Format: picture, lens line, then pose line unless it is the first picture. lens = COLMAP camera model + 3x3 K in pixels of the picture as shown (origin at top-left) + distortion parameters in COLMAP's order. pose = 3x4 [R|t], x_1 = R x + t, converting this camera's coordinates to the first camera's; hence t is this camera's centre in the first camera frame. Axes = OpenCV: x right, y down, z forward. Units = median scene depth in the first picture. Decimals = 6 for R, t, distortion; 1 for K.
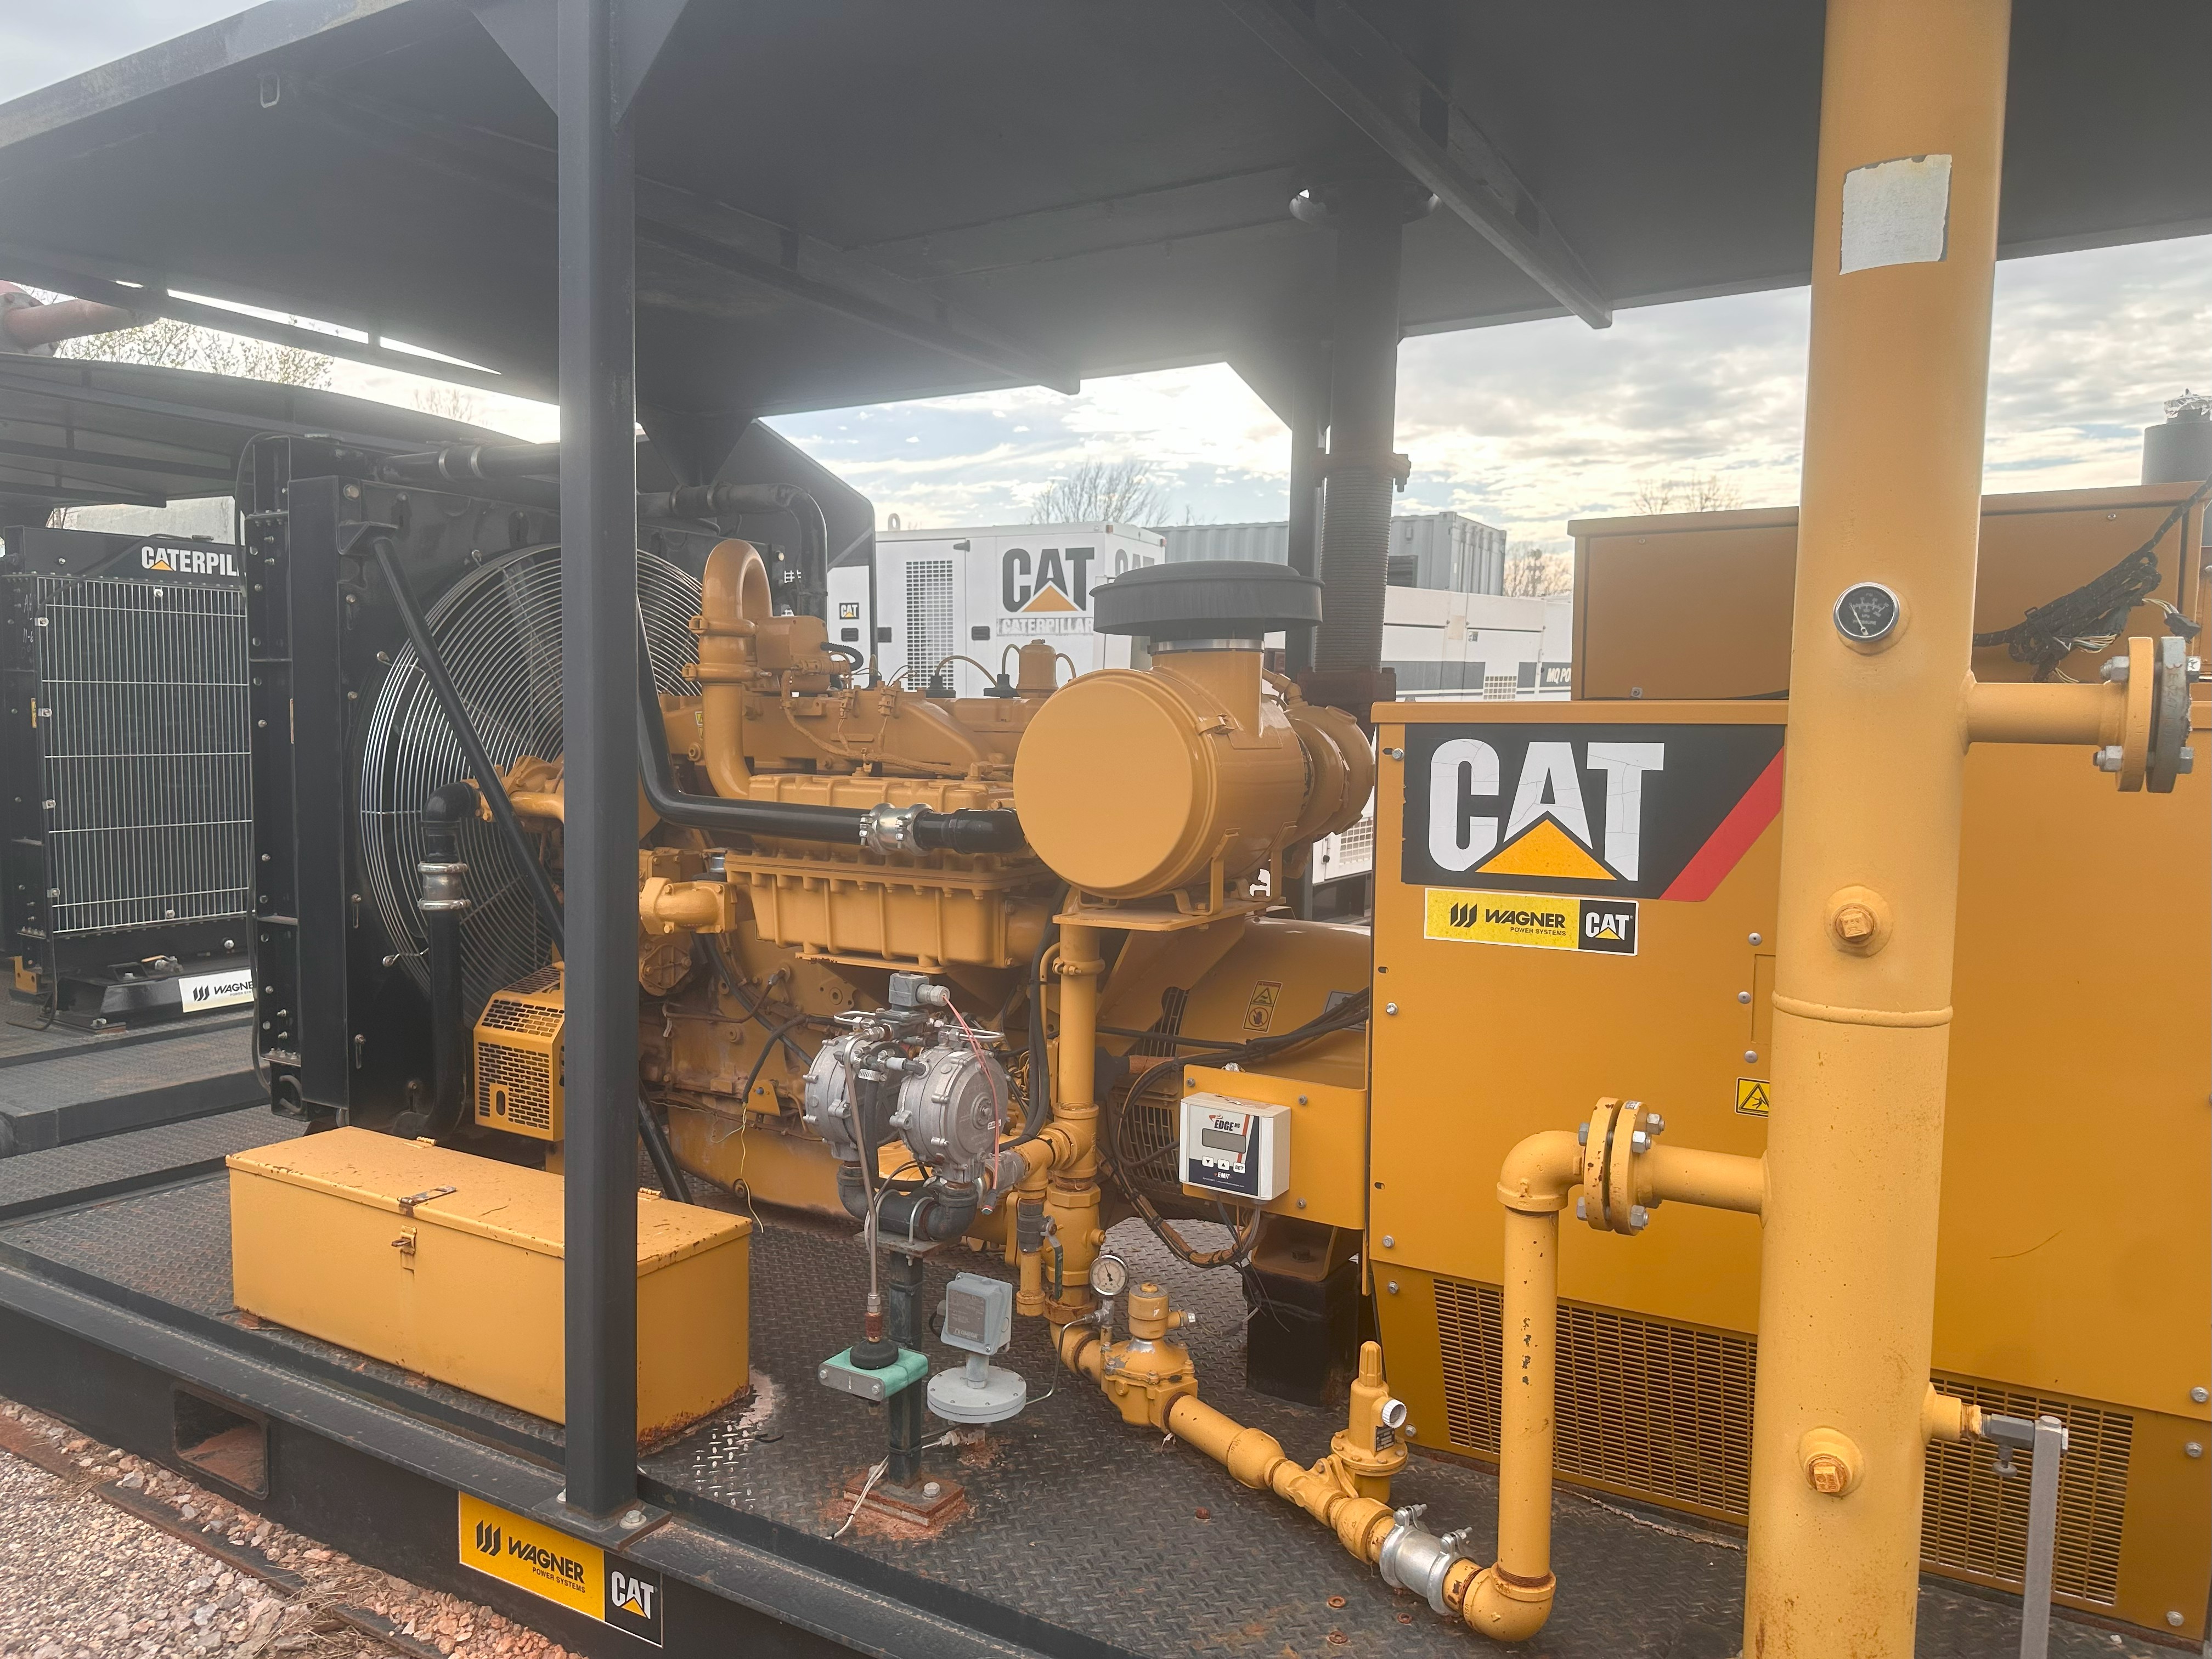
lens RADIAL K [[1583.4, 0, 1105.7], [0, 1583.4, 829.9], [0, 0, 1]] dist [-0.003126, -0.000972]
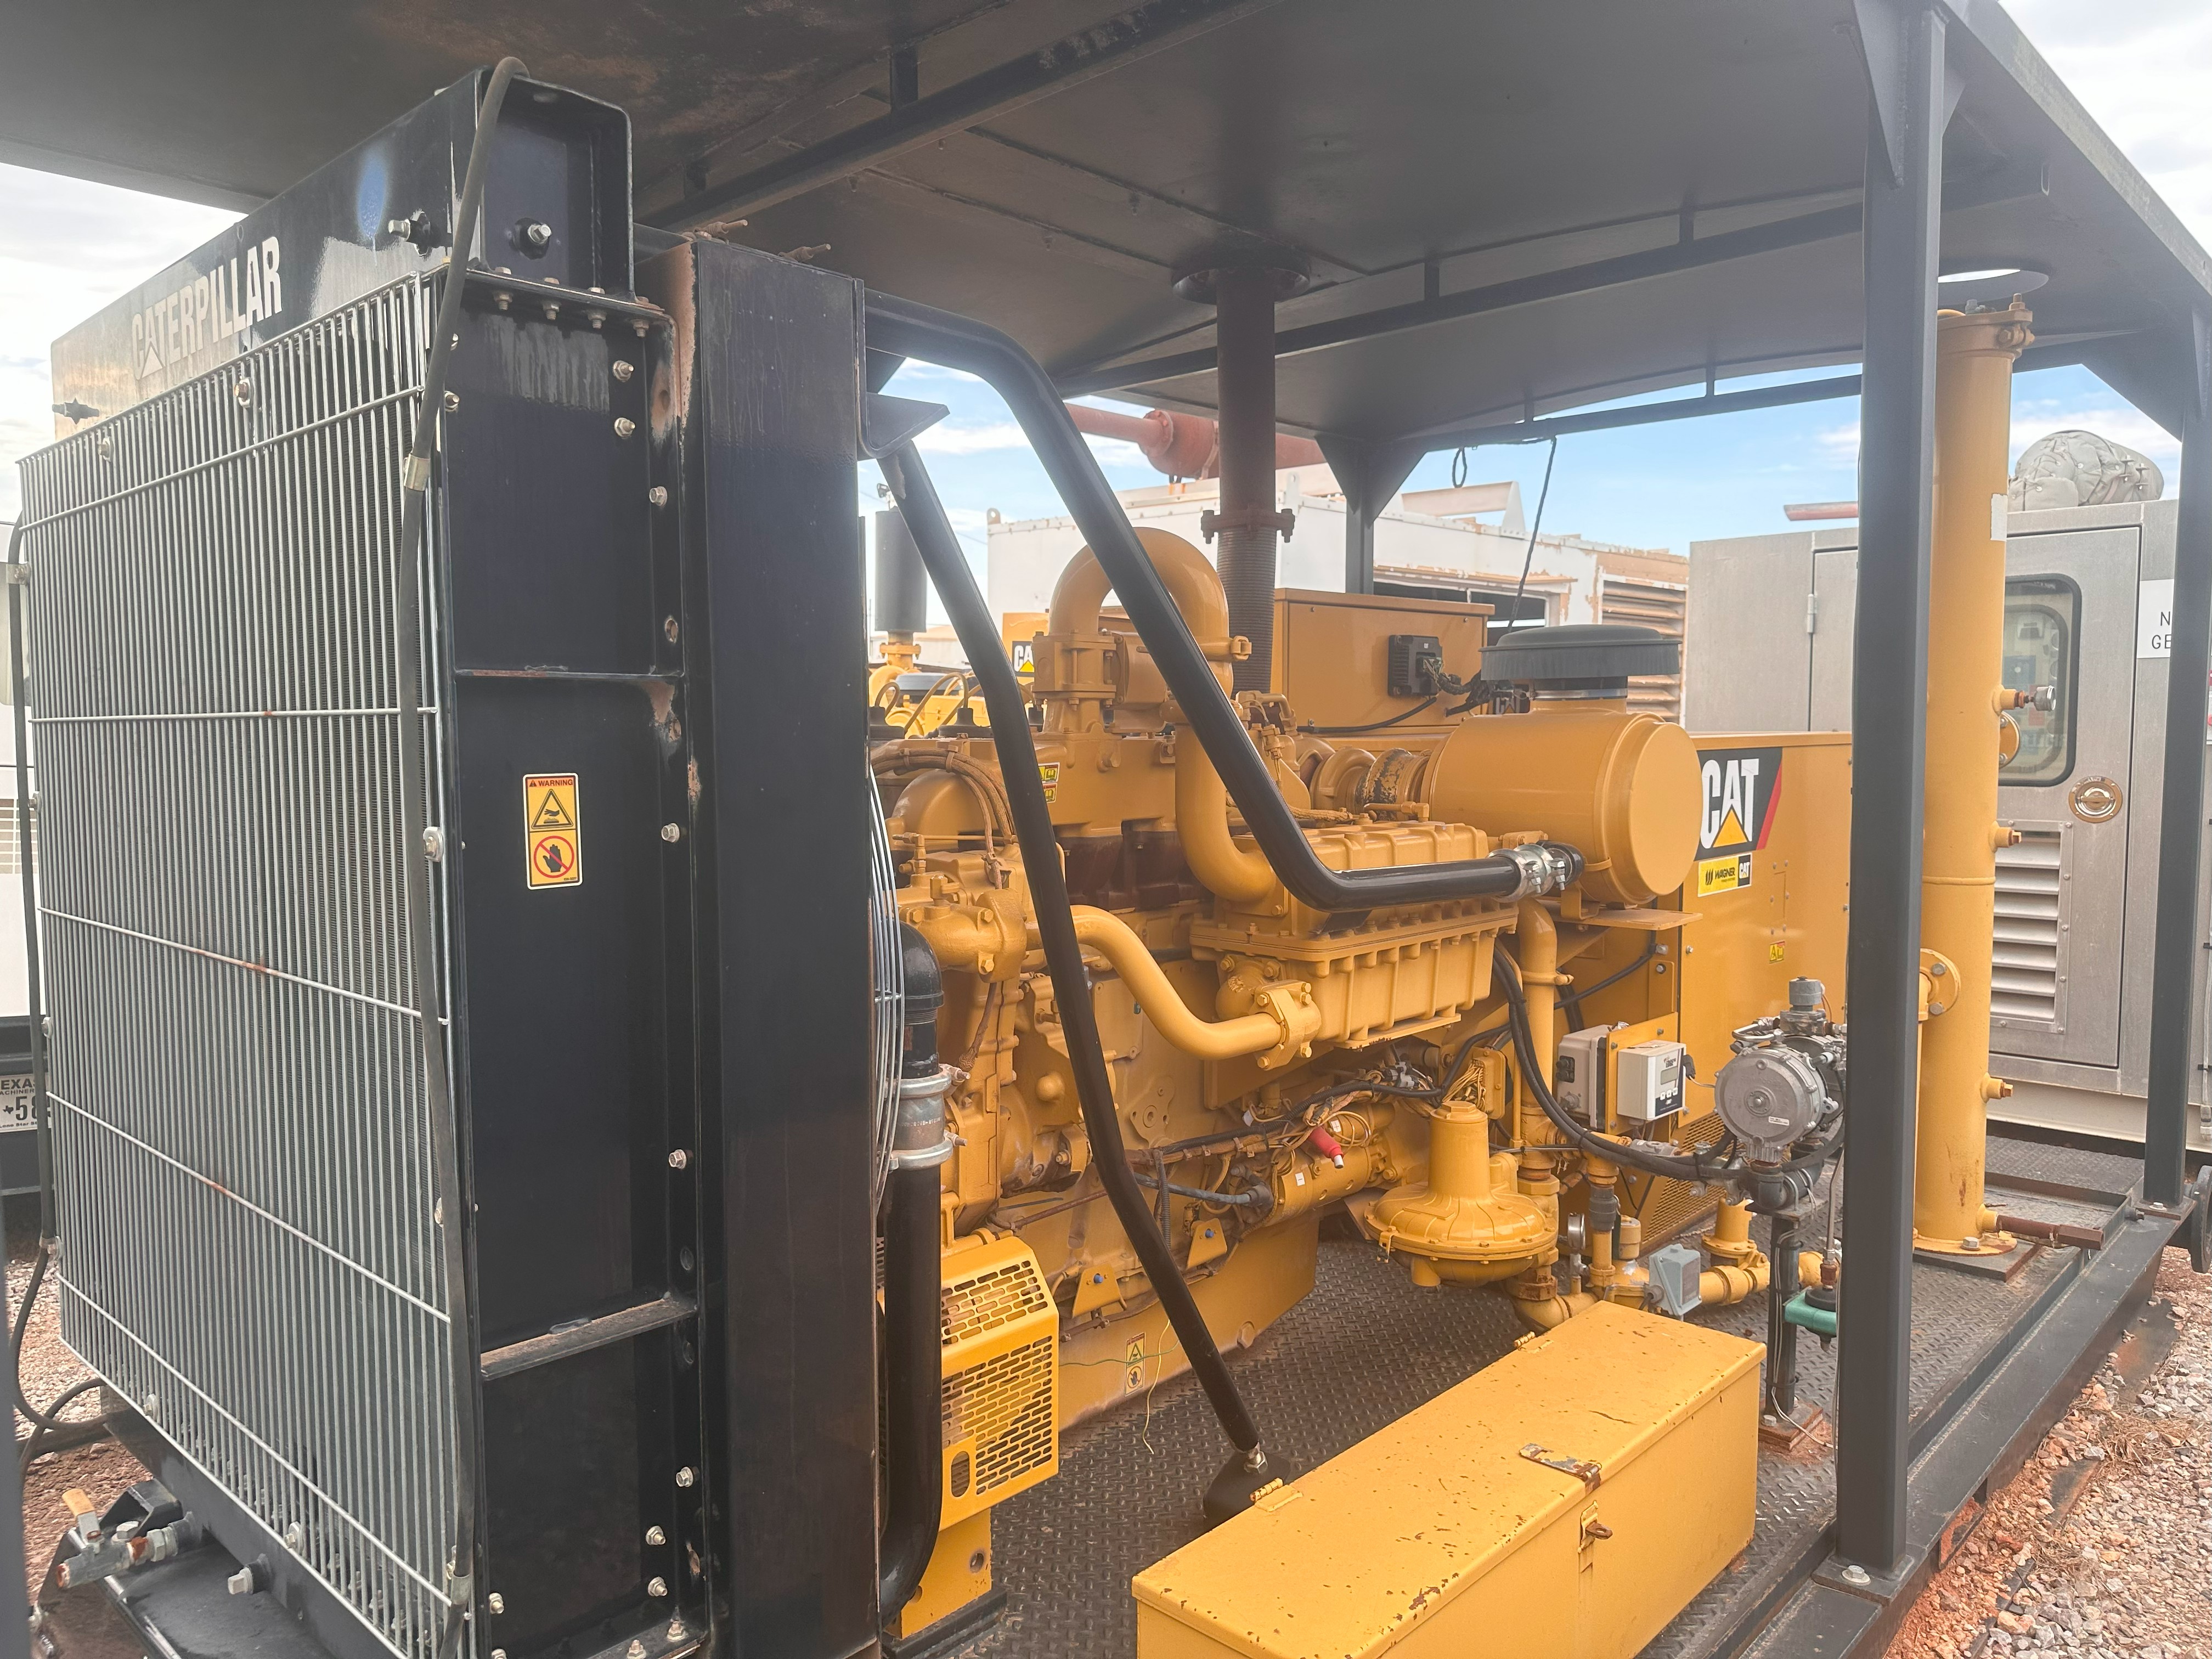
lens RADIAL K [[1583.4, 0, 1098.8], [0, 1583.4, 832.0], [0, 0, 1]] dist [-0.003126, -0.000972]
pose [[0.221091, -0.081412, 0.971849, -1.233791], [0.080180, 0.994653, 0.065082, -0.120764], [-0.971952, 0.063534, 0.226437, 1.104208]]
